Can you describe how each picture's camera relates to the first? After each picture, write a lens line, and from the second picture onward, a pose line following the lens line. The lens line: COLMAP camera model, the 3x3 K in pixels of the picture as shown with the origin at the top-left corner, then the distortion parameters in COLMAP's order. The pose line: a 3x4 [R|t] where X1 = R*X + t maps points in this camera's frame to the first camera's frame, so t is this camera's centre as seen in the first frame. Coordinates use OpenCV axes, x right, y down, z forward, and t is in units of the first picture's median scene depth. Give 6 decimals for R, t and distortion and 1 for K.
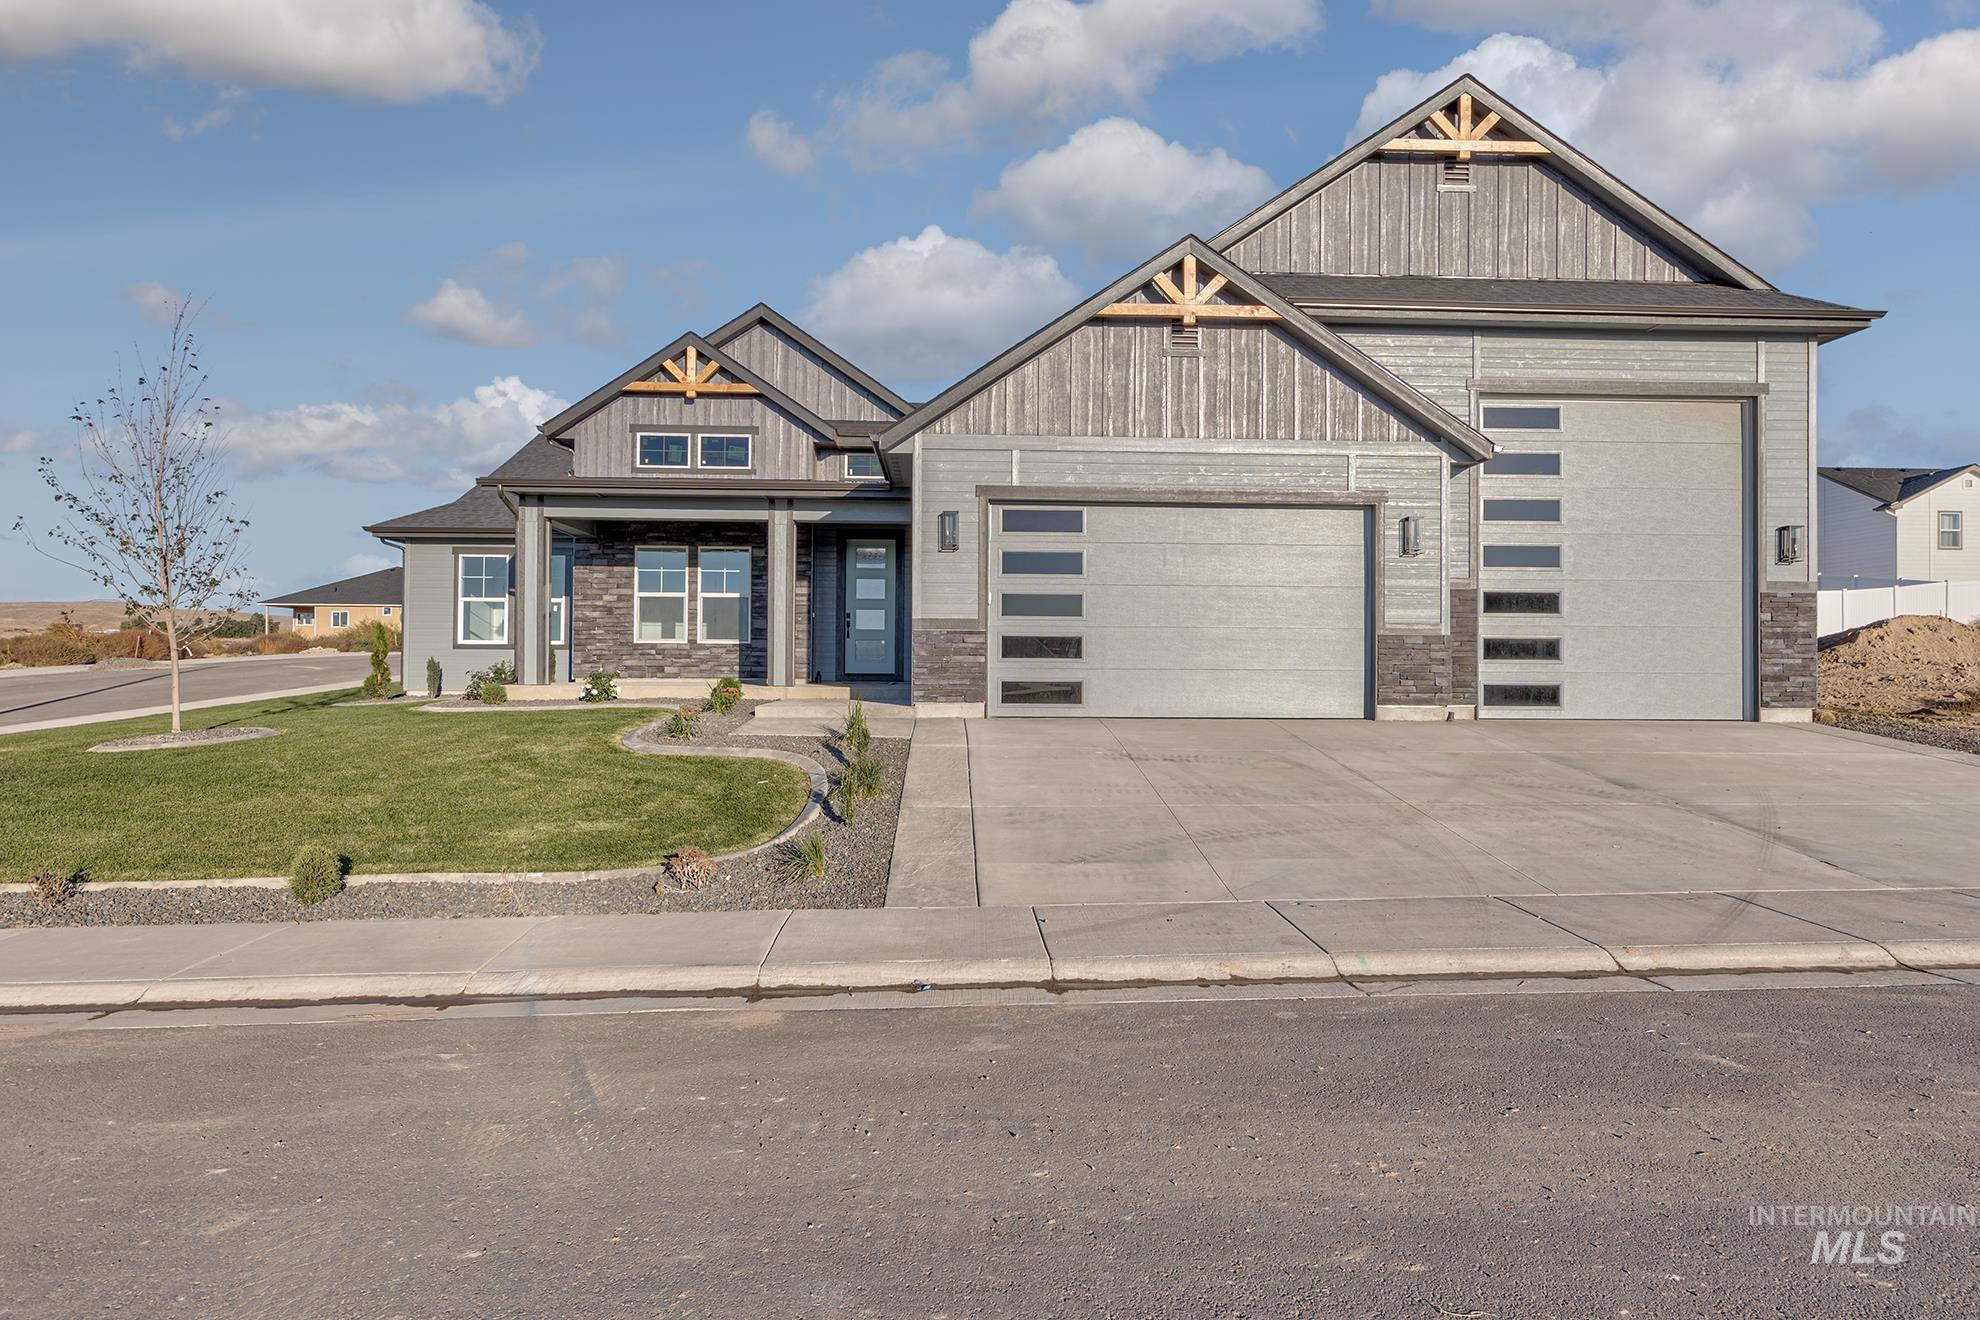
lens RADIAL K [[962.3, 0, 990.0], [0, 962.3, 660.0], [0, 0, 1]] dist [0.001921, 0.000316]
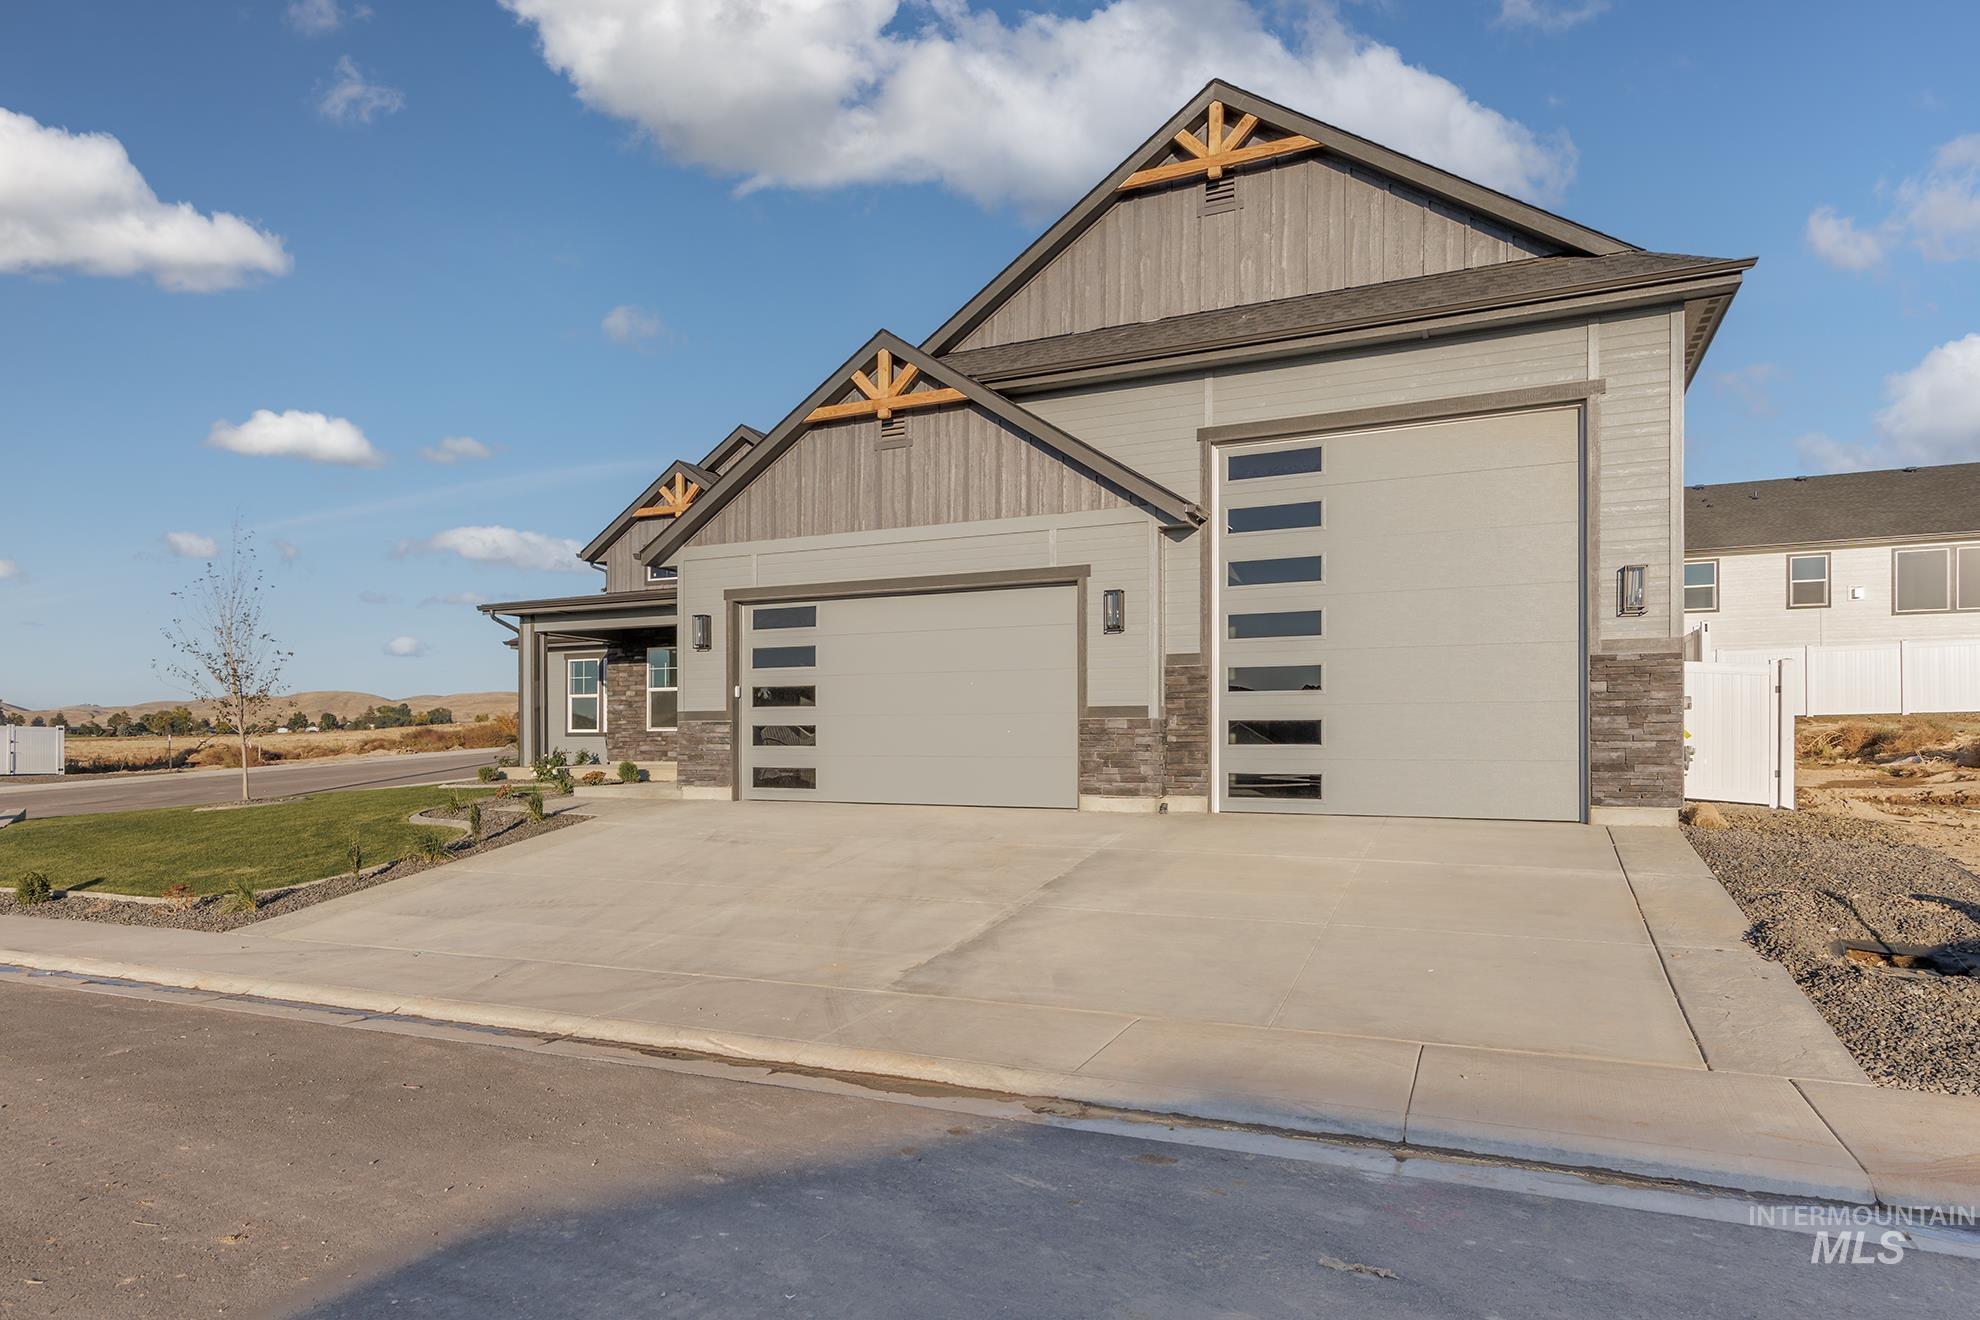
lens RADIAL K [[1019.1, 0, 981.8], [0, 1019.1, 743.7], [0, 0, 1]] dist [0.000430, 0.000165]
pose [[0.905542, -0.005358, -0.424223, 0.727947], [0.009186, 0.999933, 0.006978, -0.010169], [0.424157, -0.010216, 0.905531, 0.064358]]
